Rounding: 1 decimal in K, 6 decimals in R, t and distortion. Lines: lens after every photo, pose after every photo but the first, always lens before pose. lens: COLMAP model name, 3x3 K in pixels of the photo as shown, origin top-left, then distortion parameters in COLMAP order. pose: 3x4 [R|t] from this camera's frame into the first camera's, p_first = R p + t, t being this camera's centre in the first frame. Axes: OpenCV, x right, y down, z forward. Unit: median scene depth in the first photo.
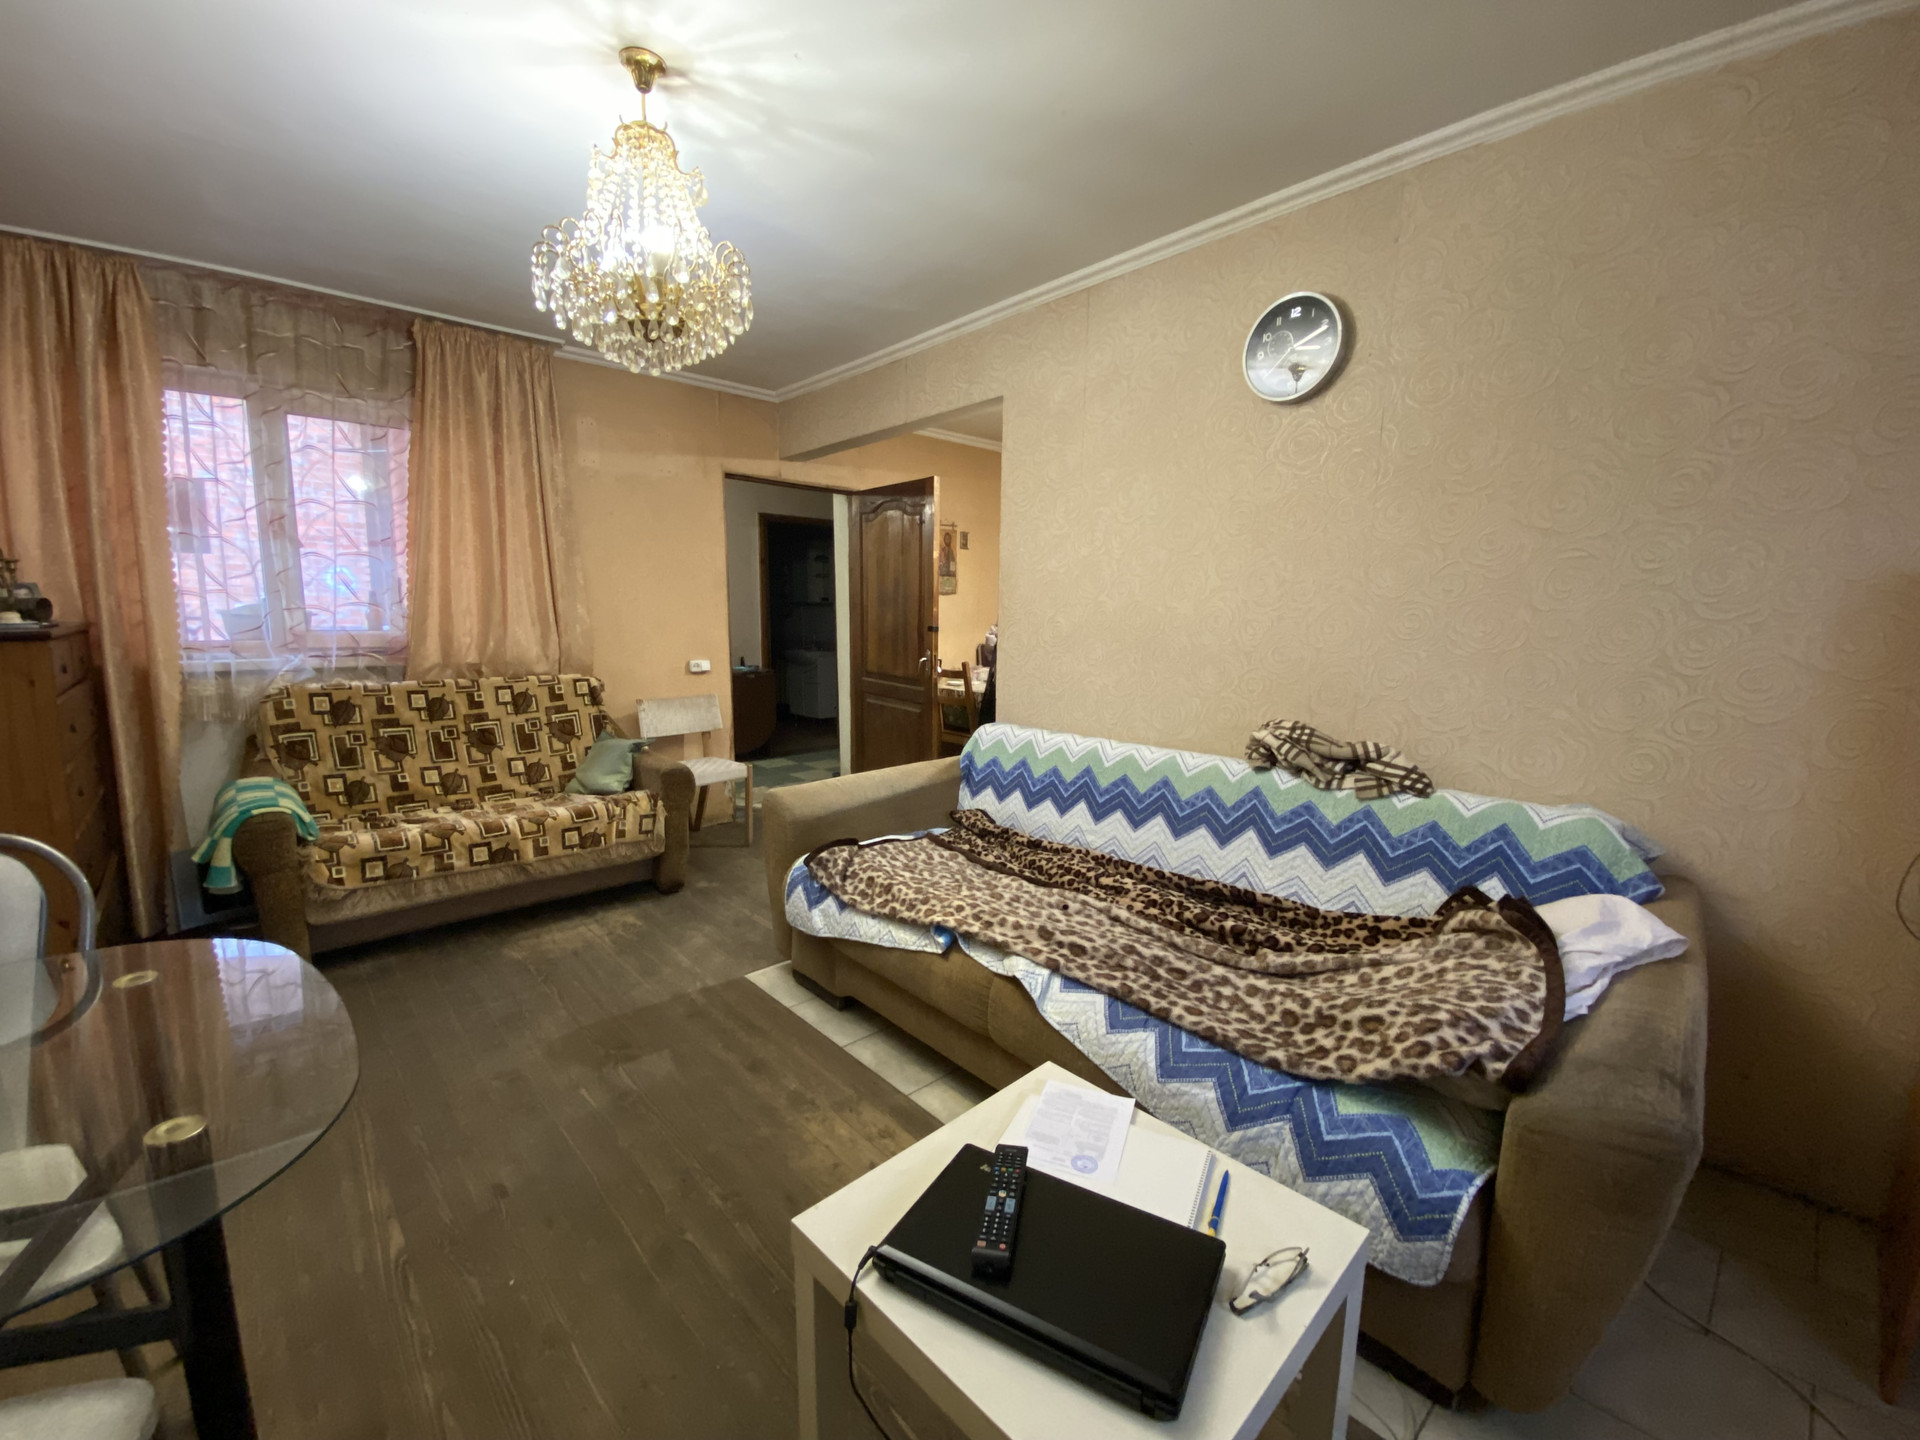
lens RADIAL K [[788.9, 0, 967.3], [0, 788.9, 717.5], [0, 0, 1]] dist [0.010548, -0.016041]
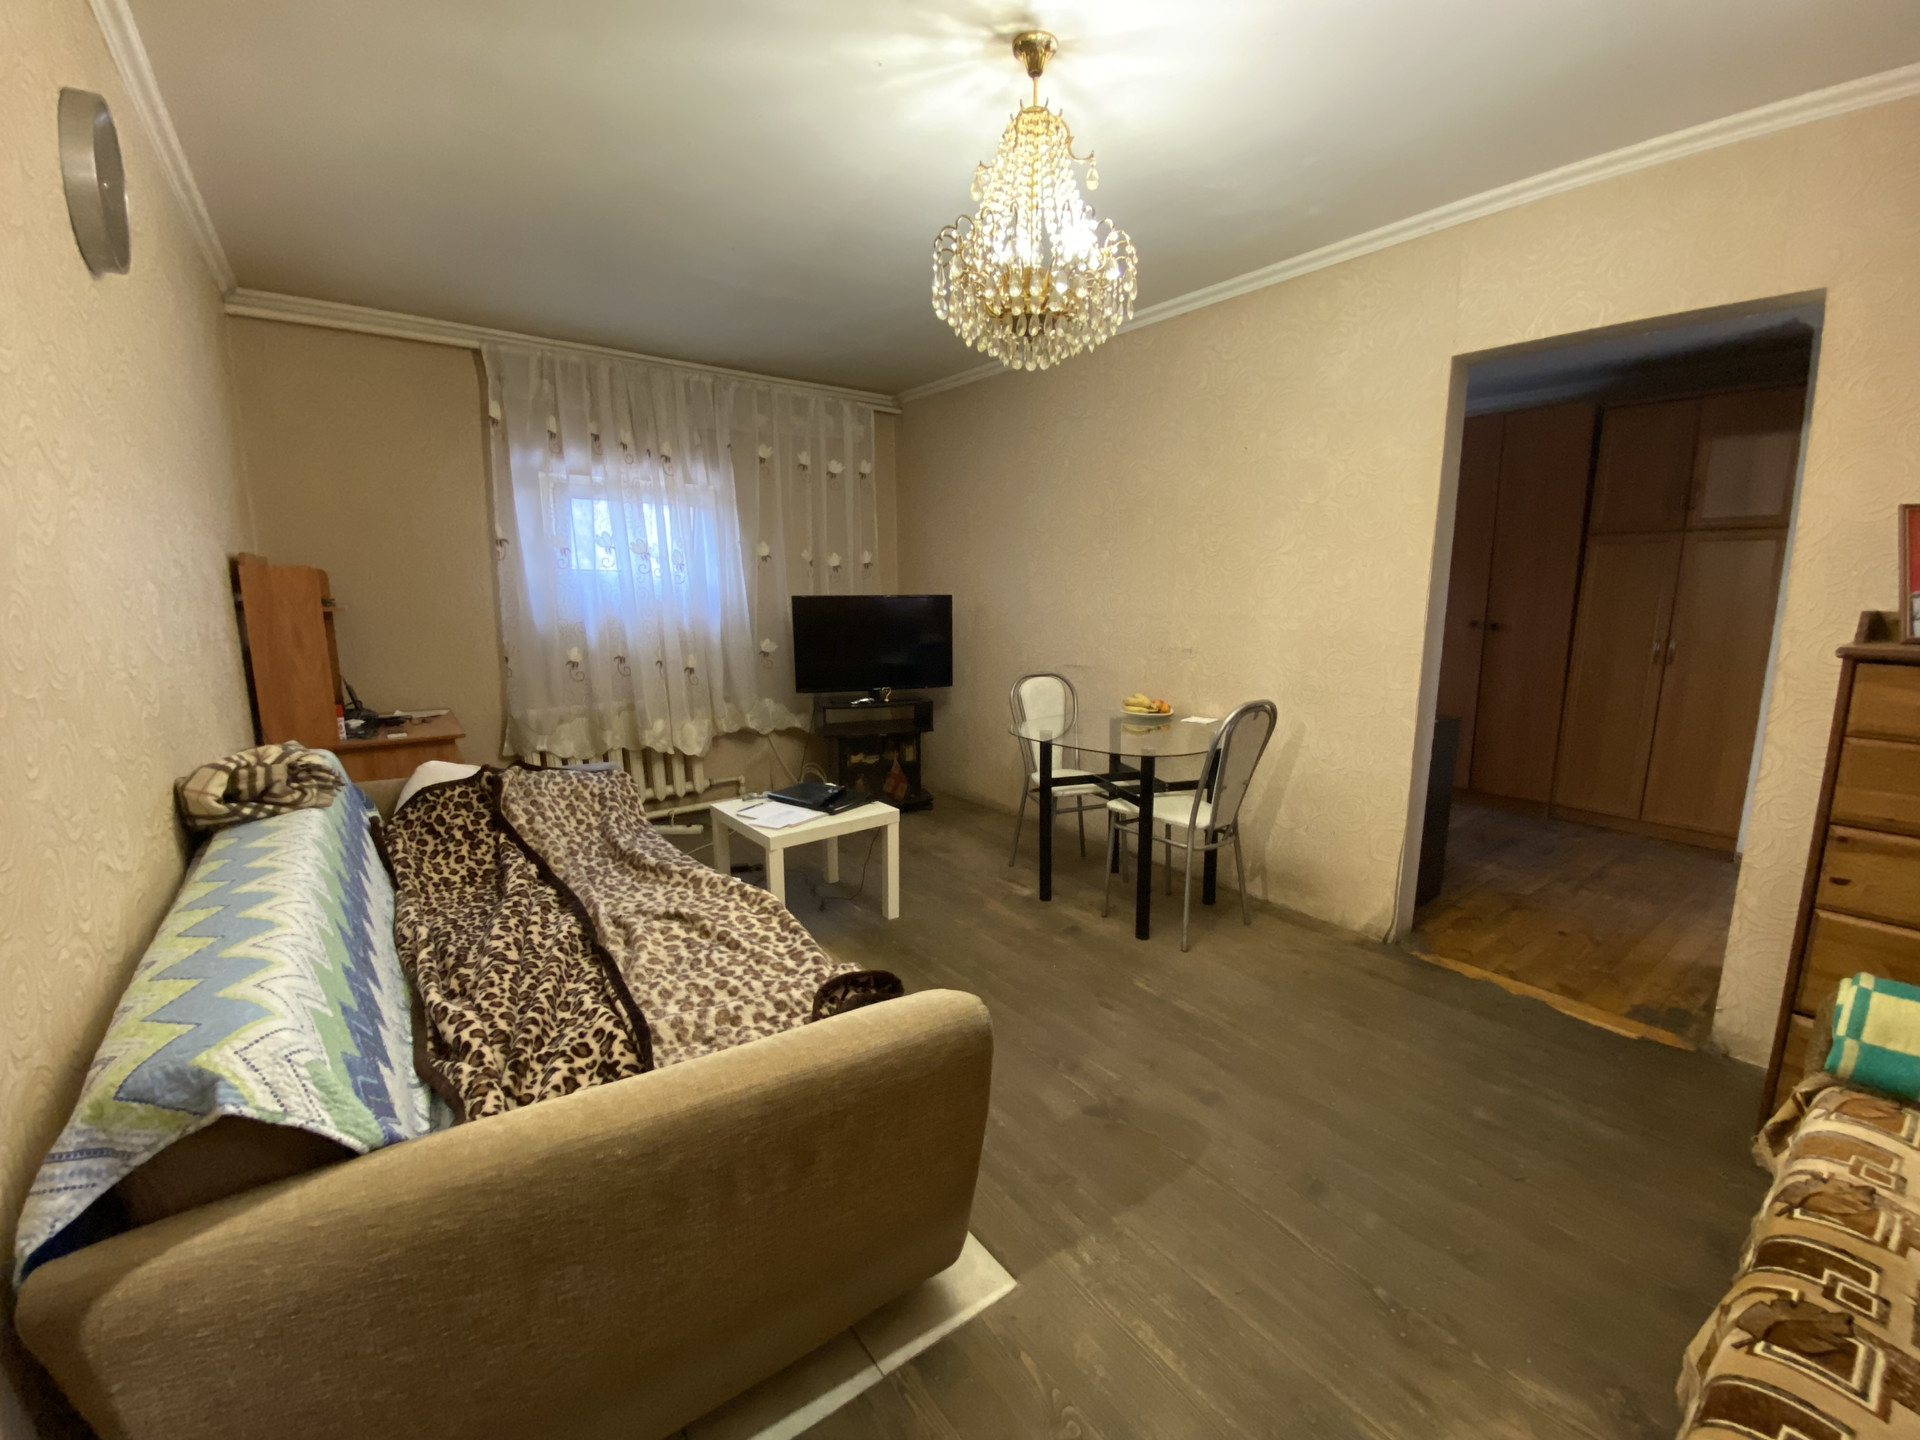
lens RADIAL K [[788.9, 0, 961.9], [0, 788.9, 722.0], [0, 0, 1]] dist [0.010548, -0.016041]
pose [[-0.994458, -0.029873, 0.100800, -0.388374], [0.002114, 0.952907, 0.303256, -0.285585], [-0.105112, 0.301788, -0.947563, 1.896716]]
